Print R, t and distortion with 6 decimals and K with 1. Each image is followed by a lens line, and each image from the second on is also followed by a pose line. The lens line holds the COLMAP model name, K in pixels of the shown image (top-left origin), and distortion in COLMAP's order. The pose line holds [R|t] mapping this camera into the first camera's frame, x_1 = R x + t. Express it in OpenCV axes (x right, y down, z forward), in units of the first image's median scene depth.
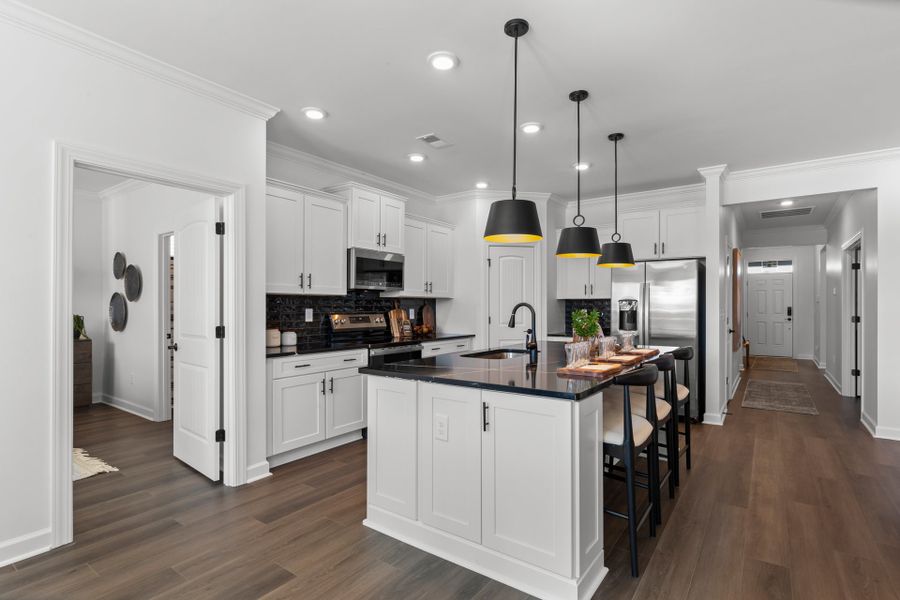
lens RADIAL K [[438.7, 0, 450.0], [0, 438.7, 300.0], [0, 0, 1]] dist [-0.000564, 0.000049]
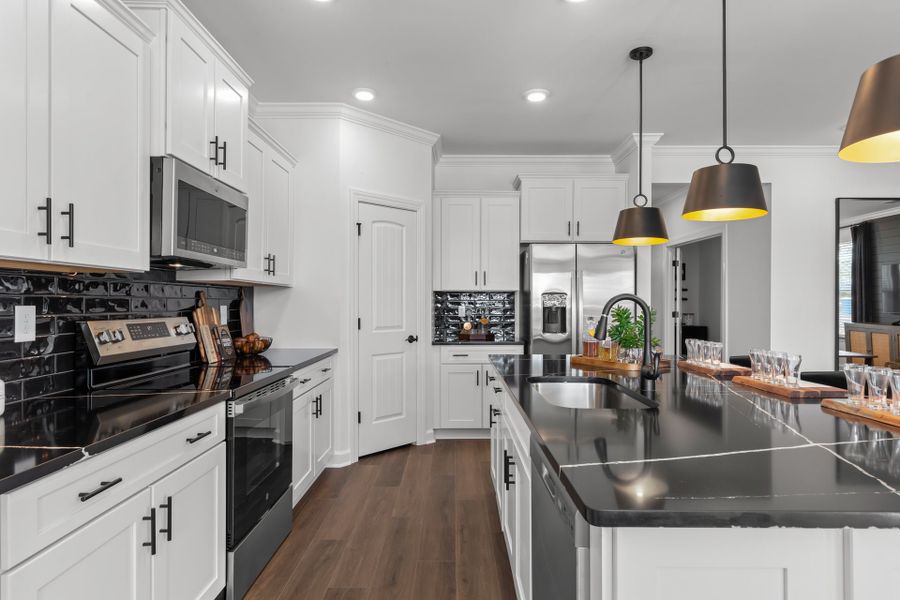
lens RADIAL K [[506.3, 0, 453.2], [0, 506.3, 300.1], [0, 0, 1]] dist [-0.003237, 0.000789]
pose [[0.809799, 0.003789, 0.586696, -0.249946], [-0.010296, 0.999917, 0.007754, 0.007623], [-0.586617, -0.012319, 0.809770, 0.408290]]
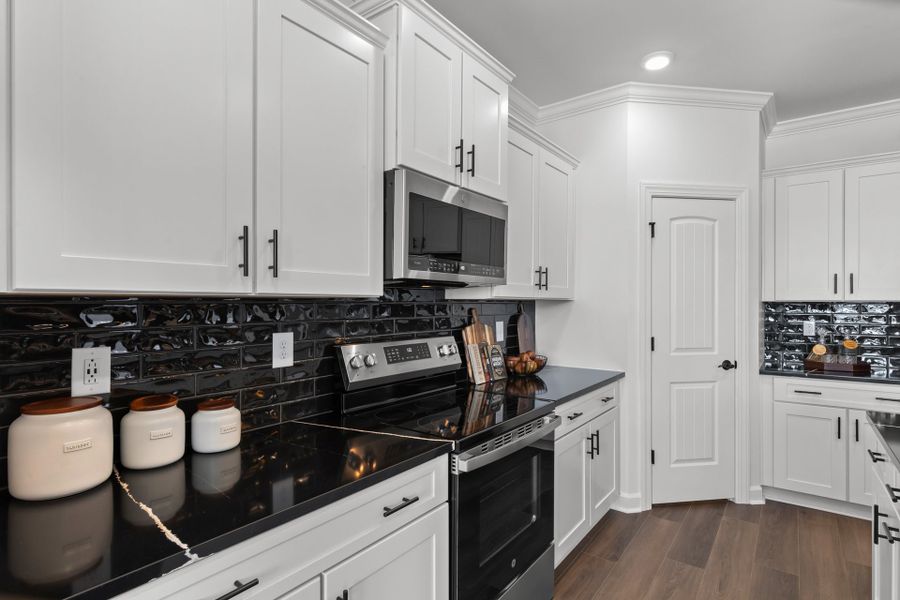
lens RADIAL K [[452.0, 0, 454.0], [0, 452.0, 303.3], [0, 0, 1]] dist [0.003801, -0.000693]
pose [[0.999861, 0.001656, -0.016616, -0.150067], [-0.001377, 0.999859, 0.016761, -0.010450], [0.016642, -0.016736, 0.999721, 0.548181]]
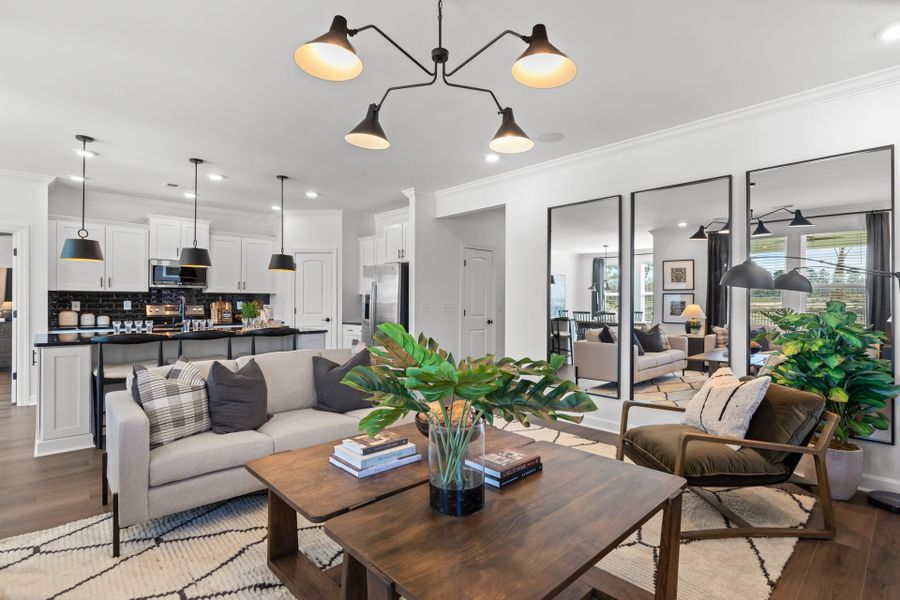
lens RADIAL K [[412.0, 0, 427.4], [0, 412.0, 298.7], [0, 0, 1]] dist [0.001134, 0.000184]
pose [[0.981226, 0.003224, -0.192836, 0.824271], [-0.001533, 0.999959, 0.008915, -0.000996], [0.192857, -0.008452, 0.981190, -0.142782]]
